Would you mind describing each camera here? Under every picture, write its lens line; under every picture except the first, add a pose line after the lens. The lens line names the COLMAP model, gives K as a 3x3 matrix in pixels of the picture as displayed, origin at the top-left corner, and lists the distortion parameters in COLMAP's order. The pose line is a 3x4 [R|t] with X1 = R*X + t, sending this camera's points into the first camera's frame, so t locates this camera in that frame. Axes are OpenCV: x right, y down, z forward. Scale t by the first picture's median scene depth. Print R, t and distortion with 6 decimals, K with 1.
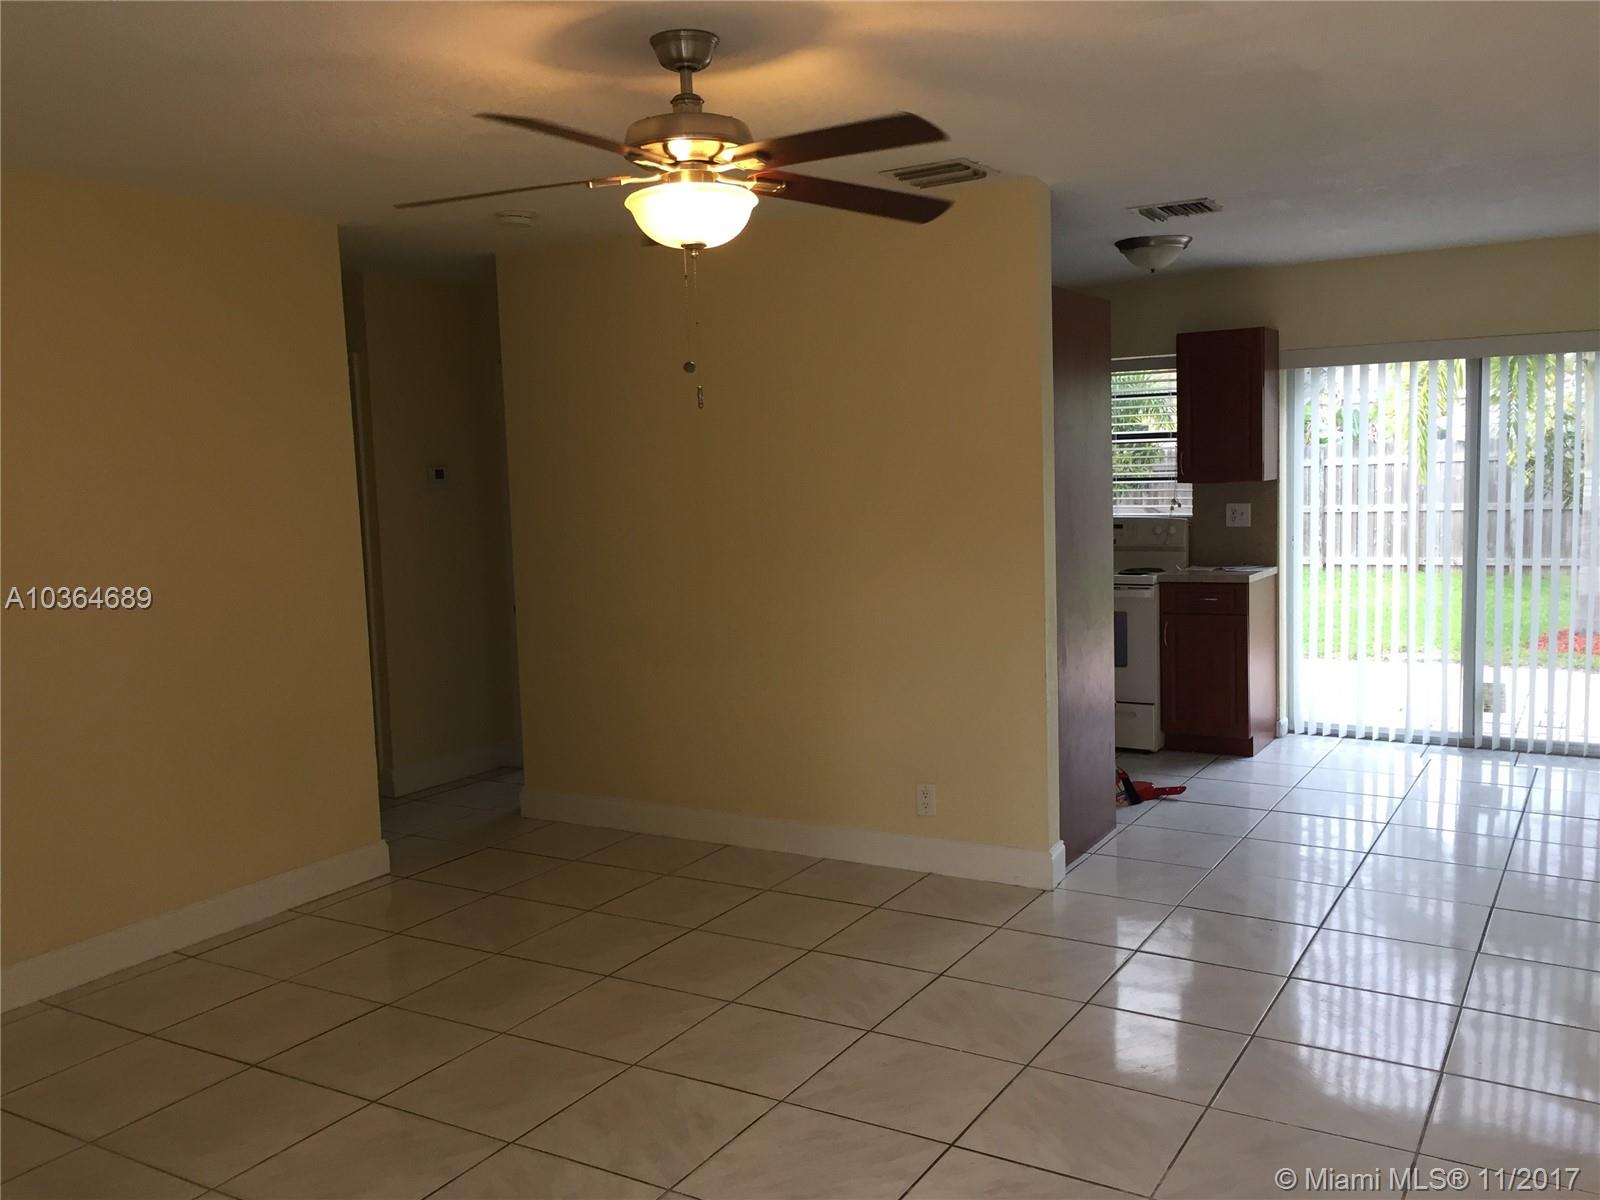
lens RADIAL K [[1366.7, 0, 800.0], [0, 1366.7, 600.0], [0, 0, 1]] dist [-0.004326, -0.001228]
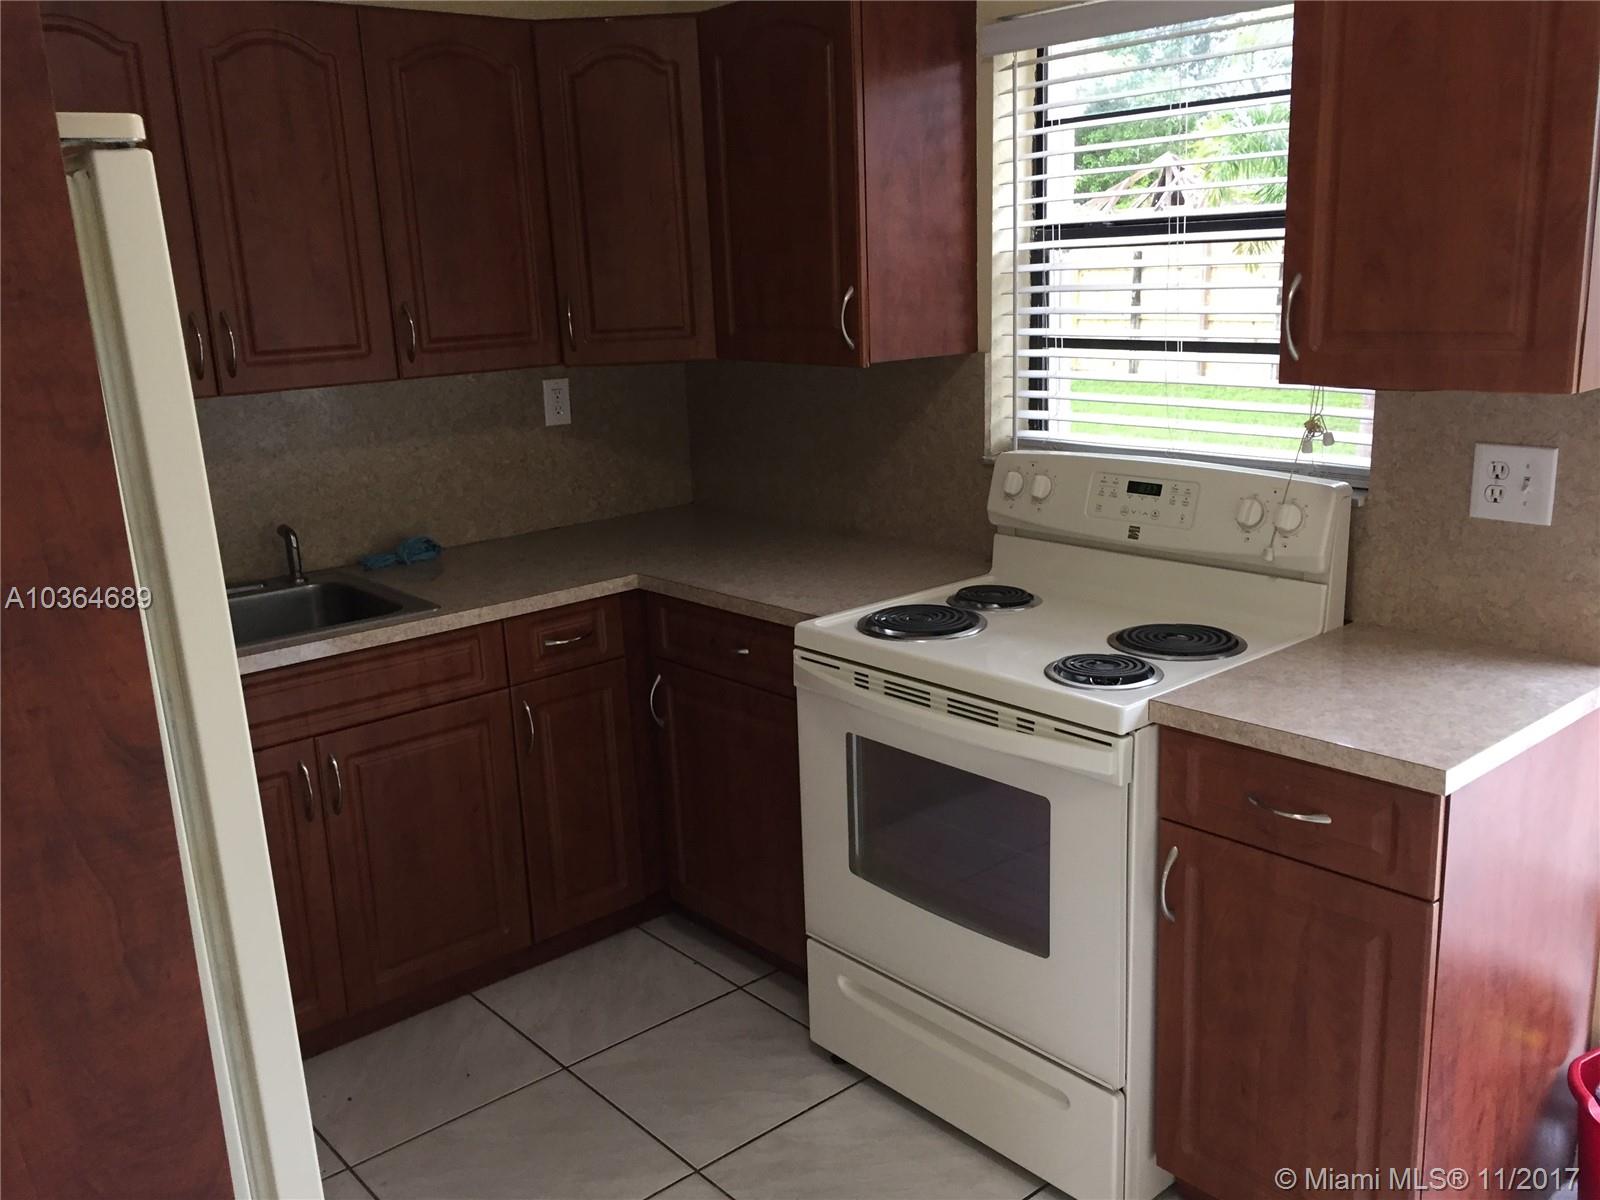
lens RADIAL K [[1382.0, 0, 800.0], [0, 1382.0, 600.0], [0, 0, 1]] dist [0.011043, 0.007349]
pose [[0.949382, 0.066330, -0.307042, 0.265957], [-0.017245, 0.986983, 0.159895, -0.083111], [0.313651, -0.146506, 0.938168, 0.655268]]
